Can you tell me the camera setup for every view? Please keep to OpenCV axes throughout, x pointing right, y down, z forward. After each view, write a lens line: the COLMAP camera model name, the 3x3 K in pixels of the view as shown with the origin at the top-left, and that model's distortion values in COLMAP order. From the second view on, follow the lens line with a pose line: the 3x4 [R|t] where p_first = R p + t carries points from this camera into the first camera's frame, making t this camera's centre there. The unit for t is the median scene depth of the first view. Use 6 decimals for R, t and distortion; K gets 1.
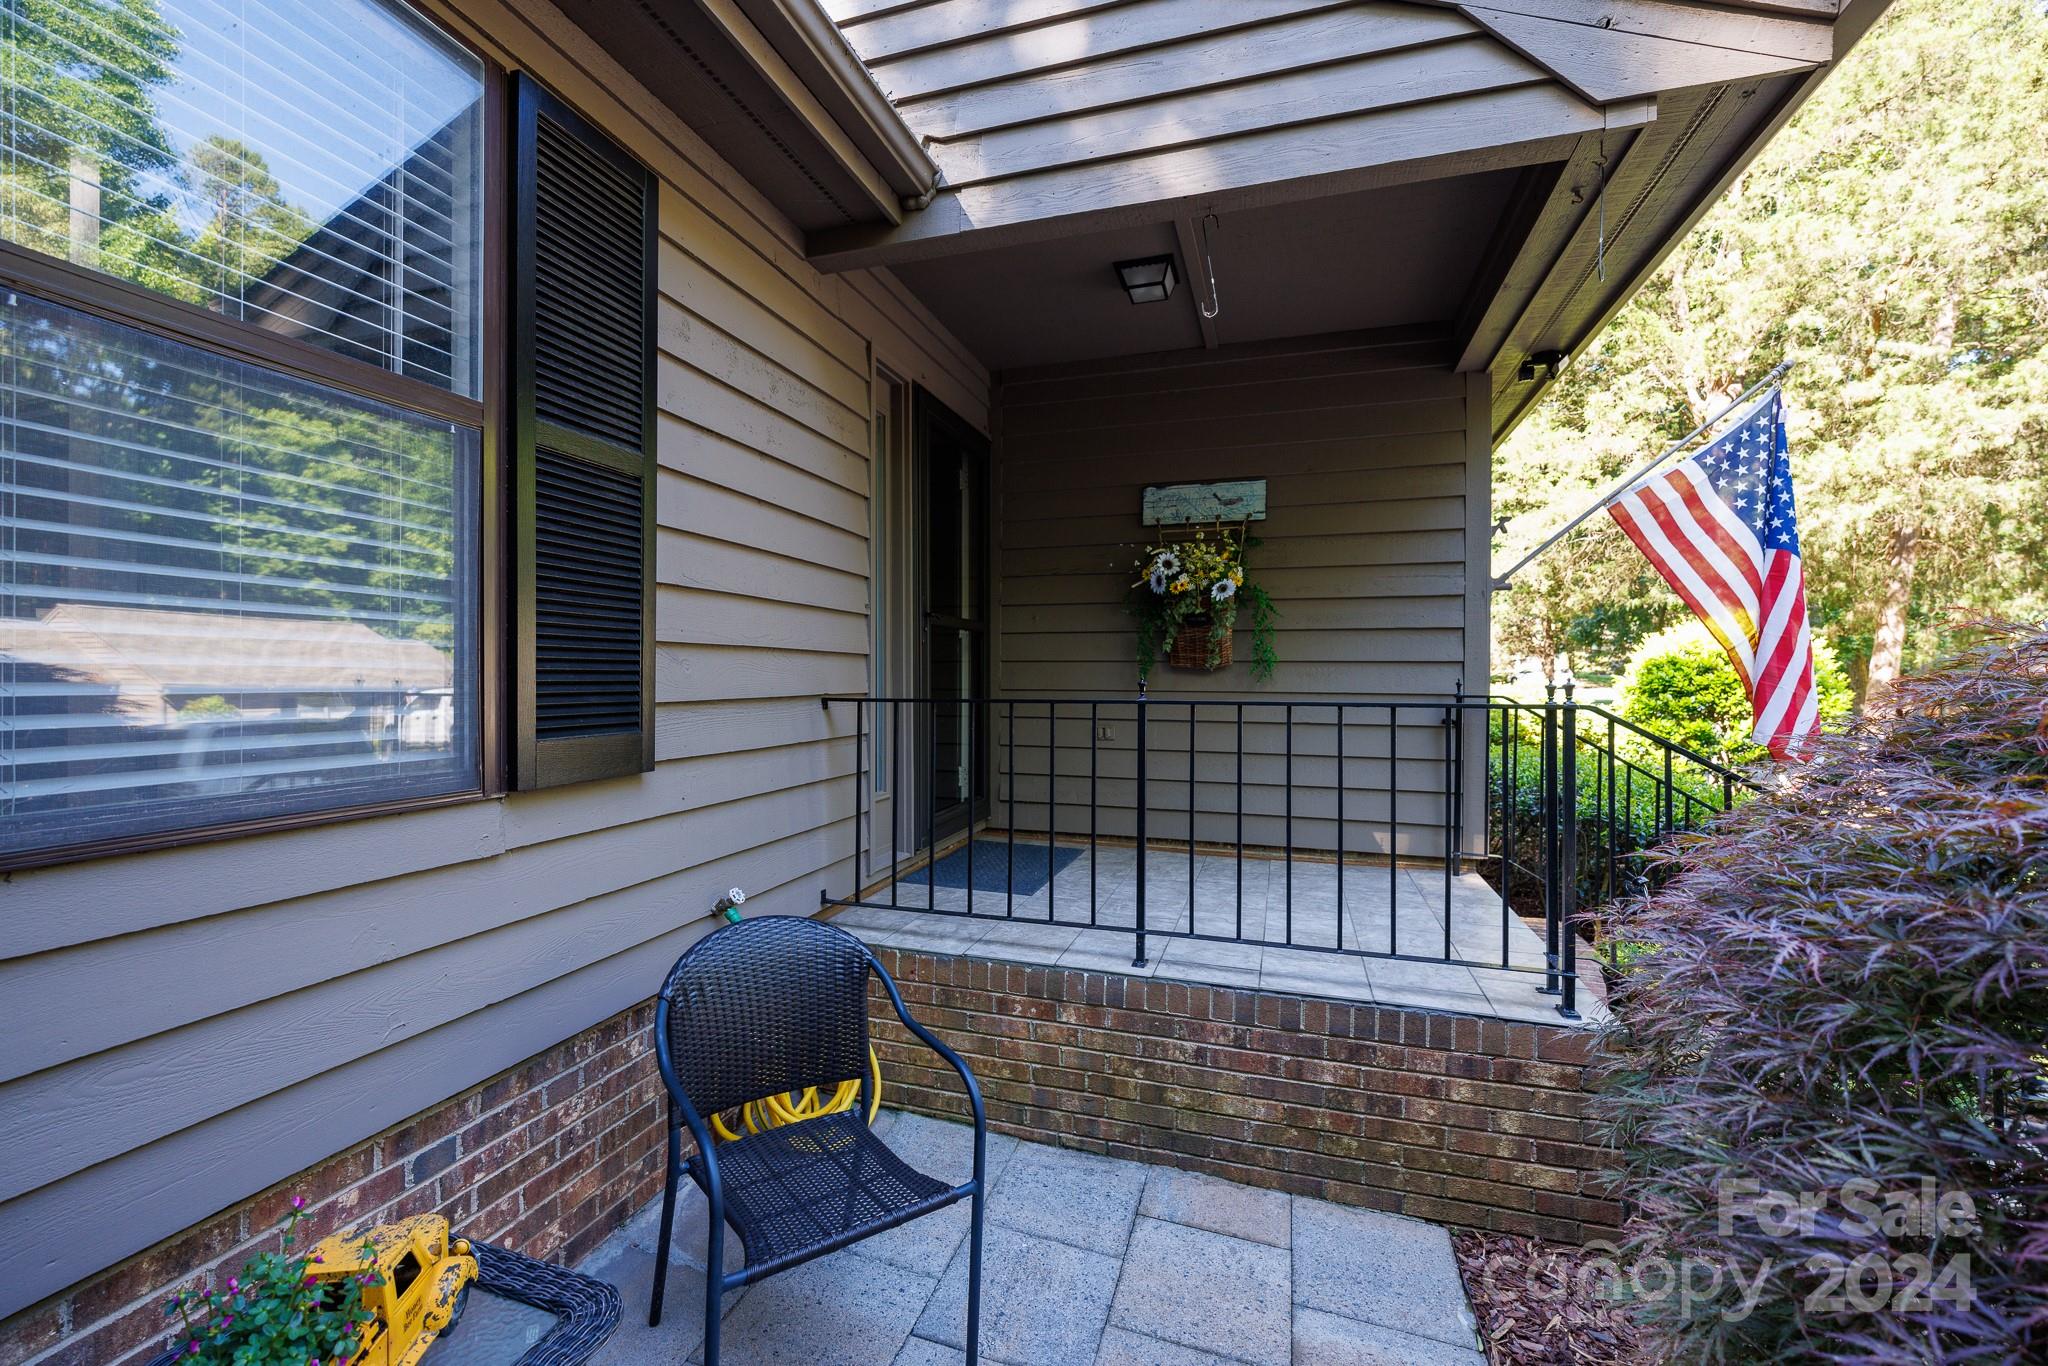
lens RADIAL K [[834.5, 0, 1024.0], [0, 834.5, 683.0], [0, 0, 1]] dist [0.005664, -0.006564]
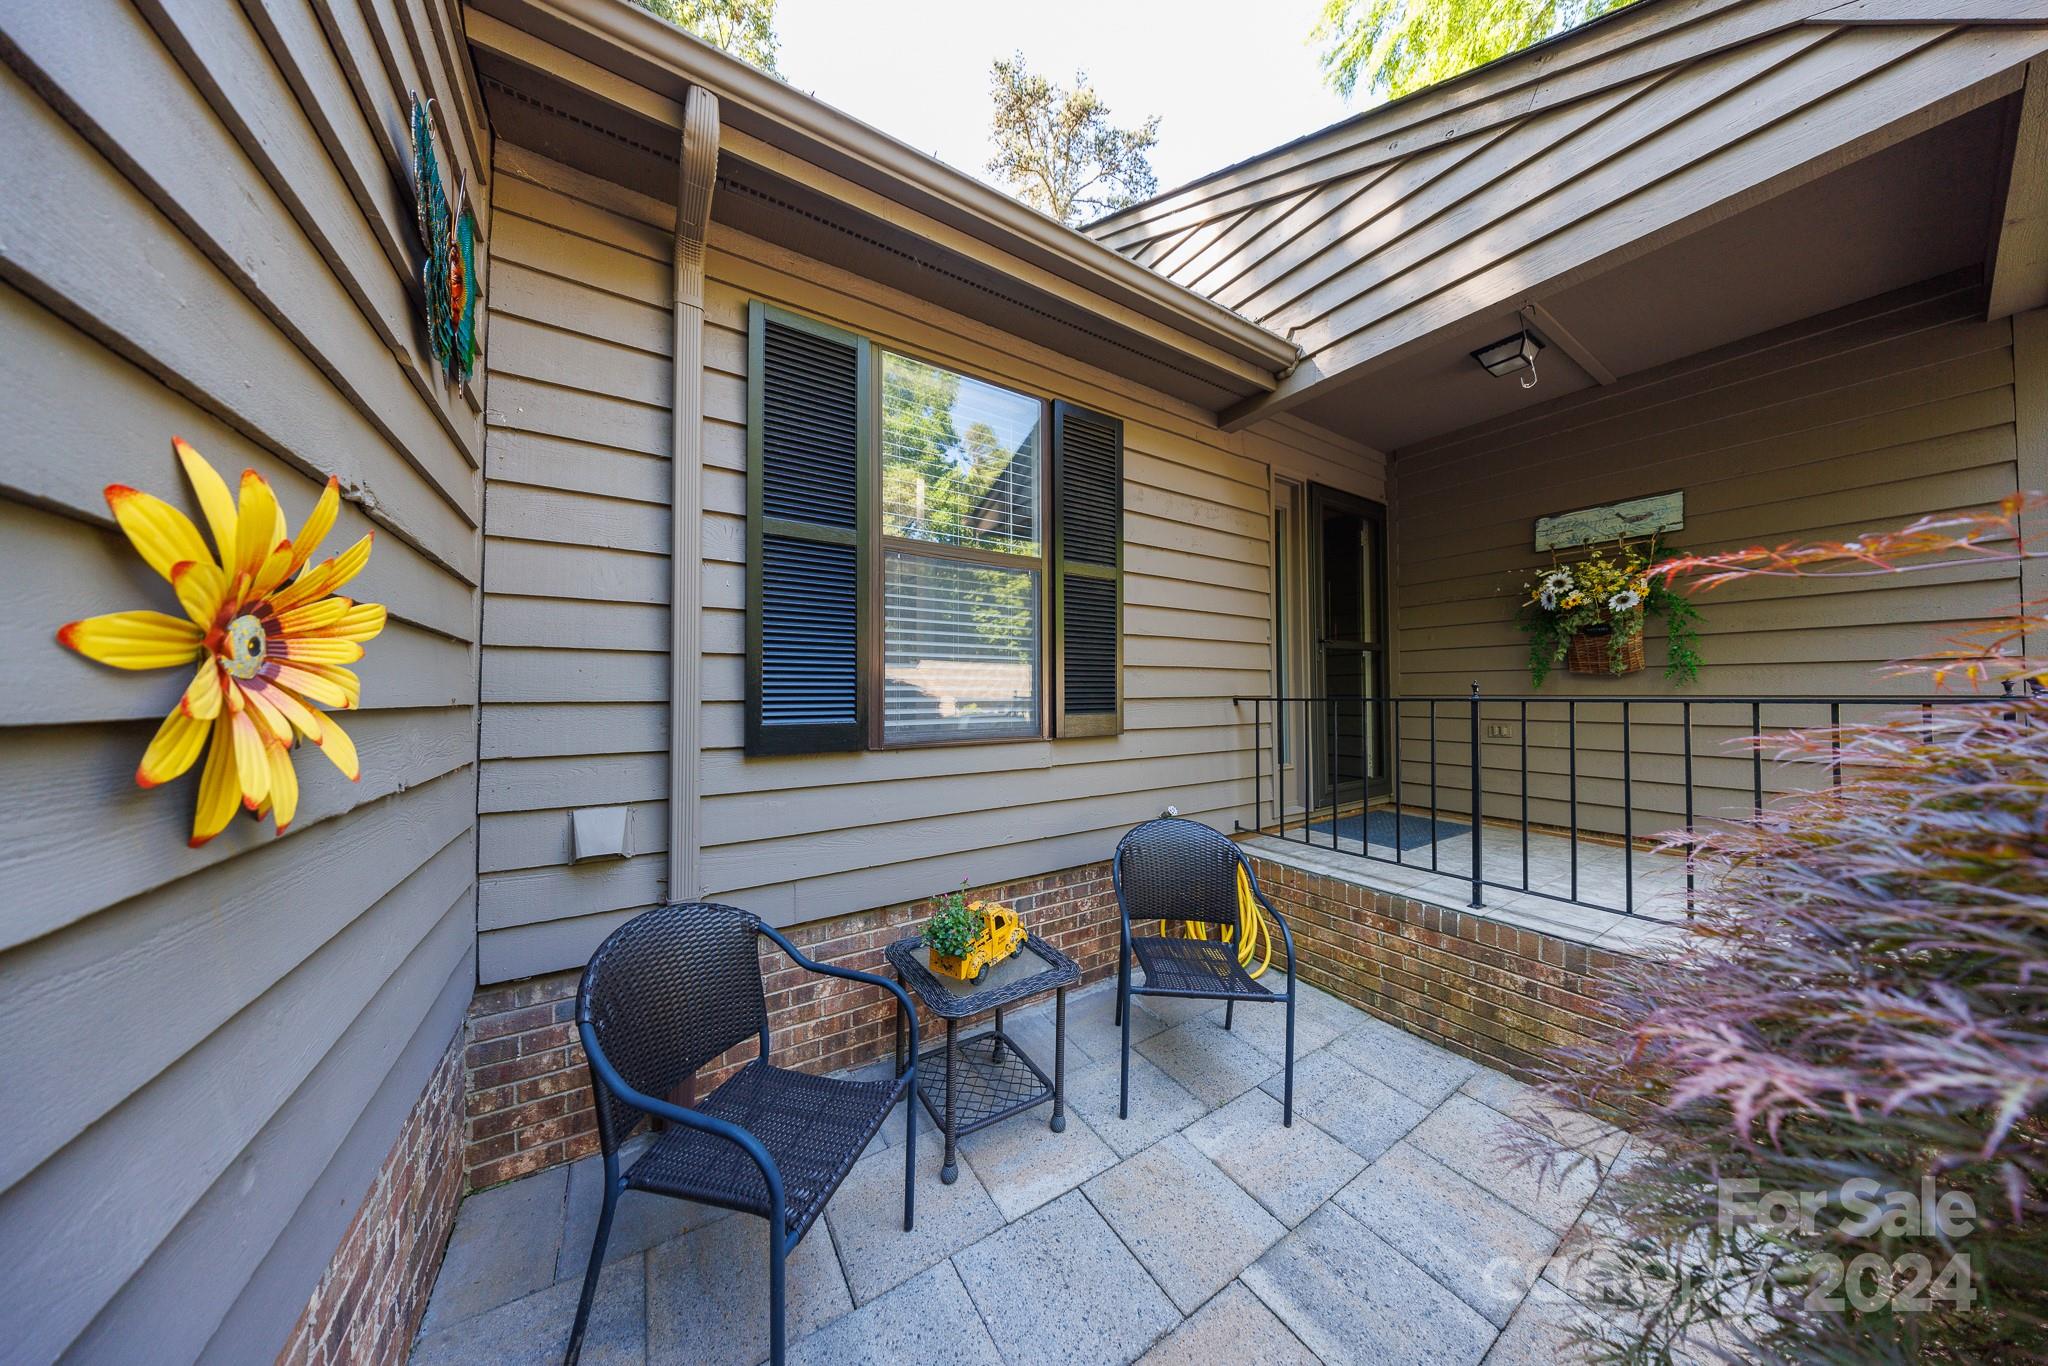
lens RADIAL K [[599.2, 0, 1024.0], [0, 599.2, 683.0], [0, 0, 1]] dist [-0.004302, 0.000052]
pose [[0.769654, -0.018759, -0.638185, 0.194886], [0.003182, 0.999669, -0.025548, 0.018469], [0.638453, 0.017633, 0.769459, -0.140411]]
